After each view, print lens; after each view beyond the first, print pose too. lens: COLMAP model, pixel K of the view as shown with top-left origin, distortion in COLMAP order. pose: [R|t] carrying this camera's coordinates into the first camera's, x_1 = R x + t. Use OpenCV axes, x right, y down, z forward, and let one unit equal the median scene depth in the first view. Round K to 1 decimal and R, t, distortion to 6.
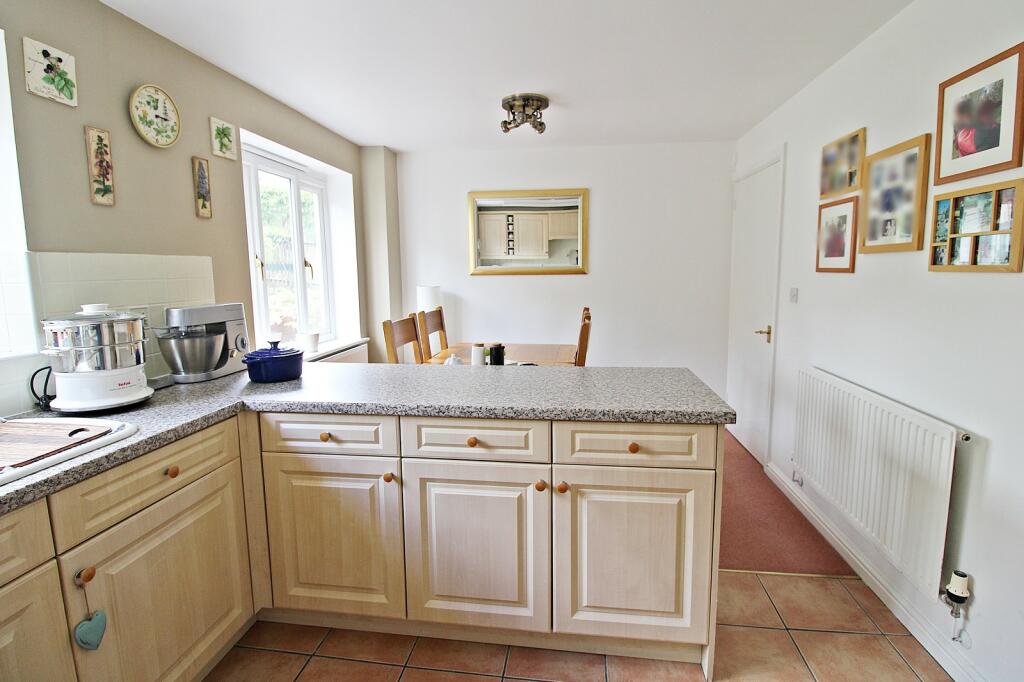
lens RADIAL K [[485.0, 0, 518.1], [0, 485.0, 329.1], [0, 0, 1]] dist [-0.000249, -0.011425]
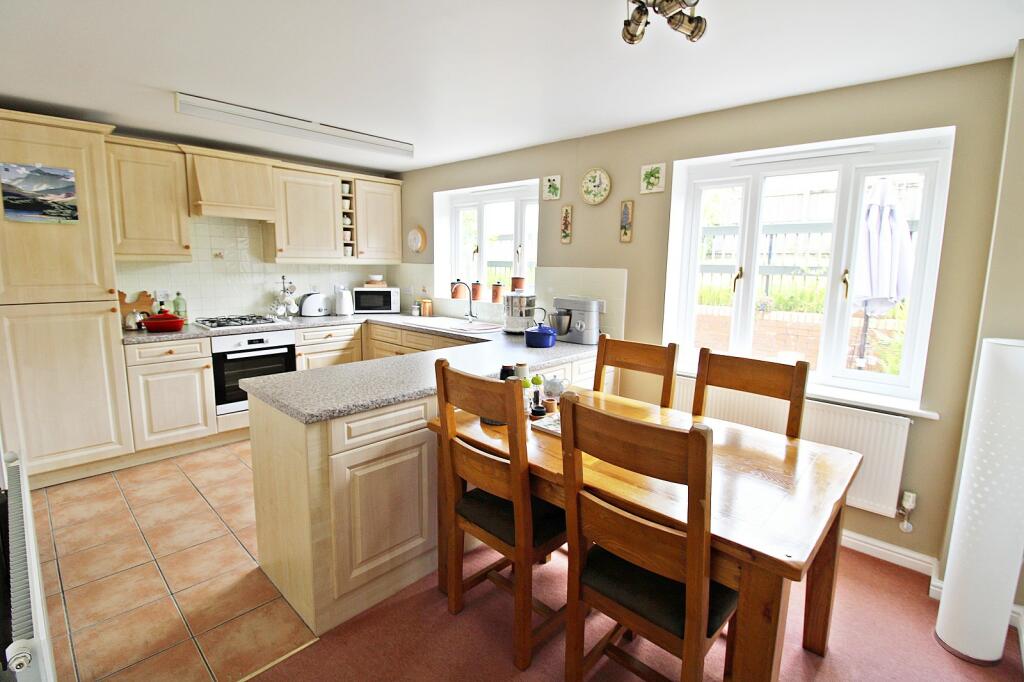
lens RADIAL K [[485.0, 0, 529.2], [0, 485.0, 336.4], [0, 0, 1]] dist [-0.000249, -0.011425]
pose [[-0.571942, 0.127119, -0.810384, 0.973172], [-0.112948, 0.966306, 0.231292, -0.348885], [0.812481, 0.223817, -0.538314, 2.156900]]
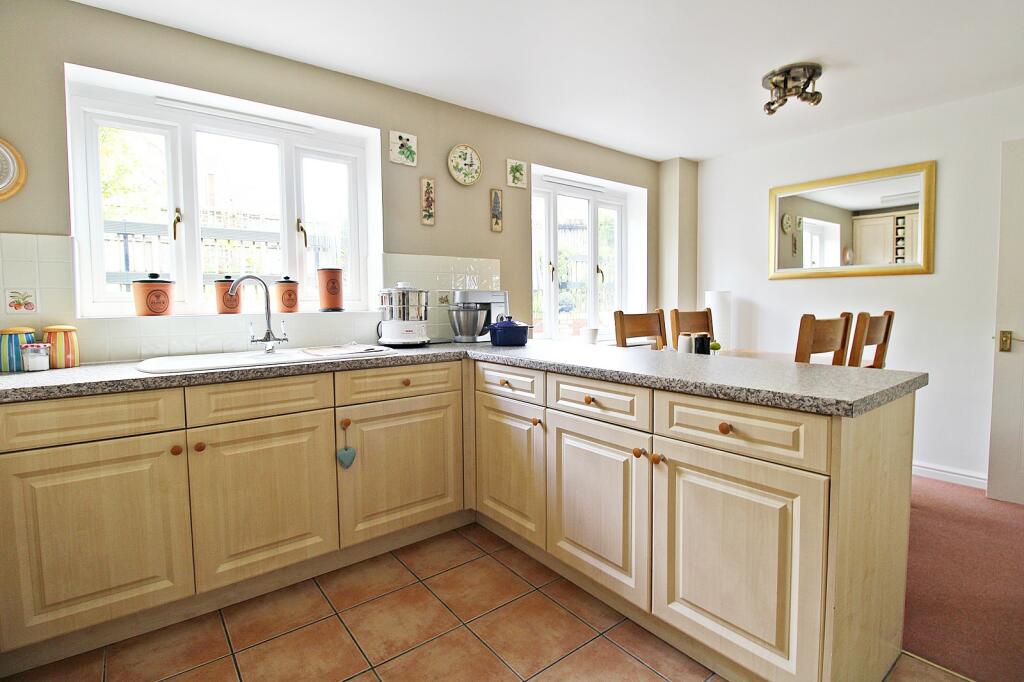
lens RADIAL K [[485.0, 0, 521.1], [0, 485.0, 329.6], [0, 0, 1]] dist [-0.000249, -0.011425]
pose [[0.720398, 0.043623, -0.692187, 0.510093], [-0.081807, 0.996398, -0.022346, 0.102704], [0.688719, 0.072724, 0.721372, 0.083079]]
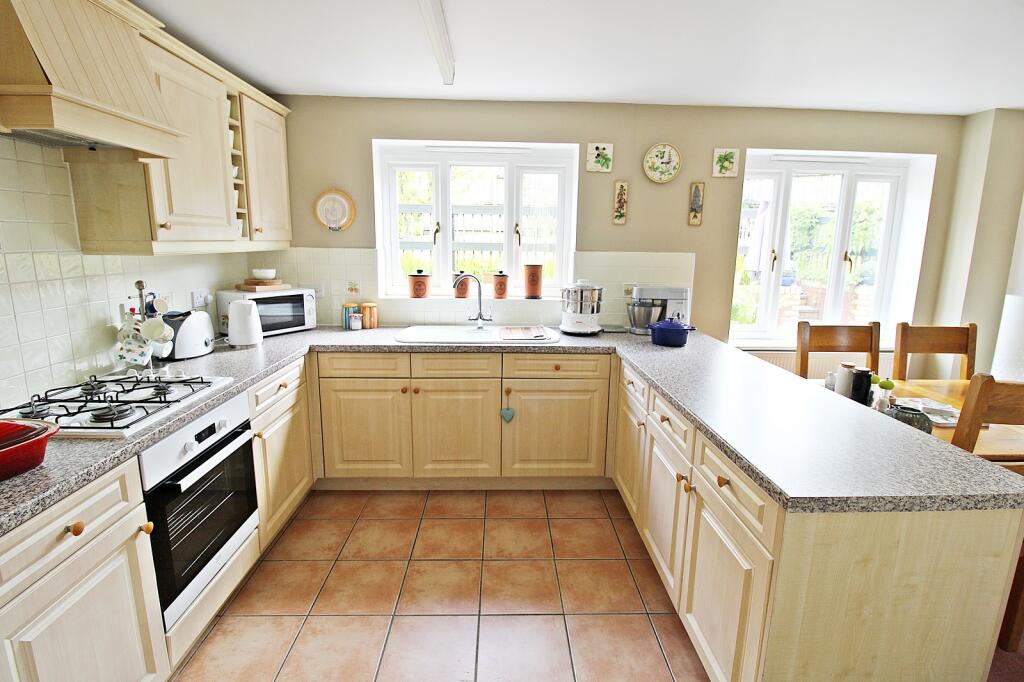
lens RADIAL K [[485.0, 0, 520.6], [0, 485.0, 330.7], [0, 0, 1]] dist [-0.000249, -0.011425]
pose [[0.170231, 0.190501, -0.966815, 0.916382], [-0.139454, 0.975918, 0.167740, -0.130316], [0.975487, 0.106271, 0.192698, 0.361536]]
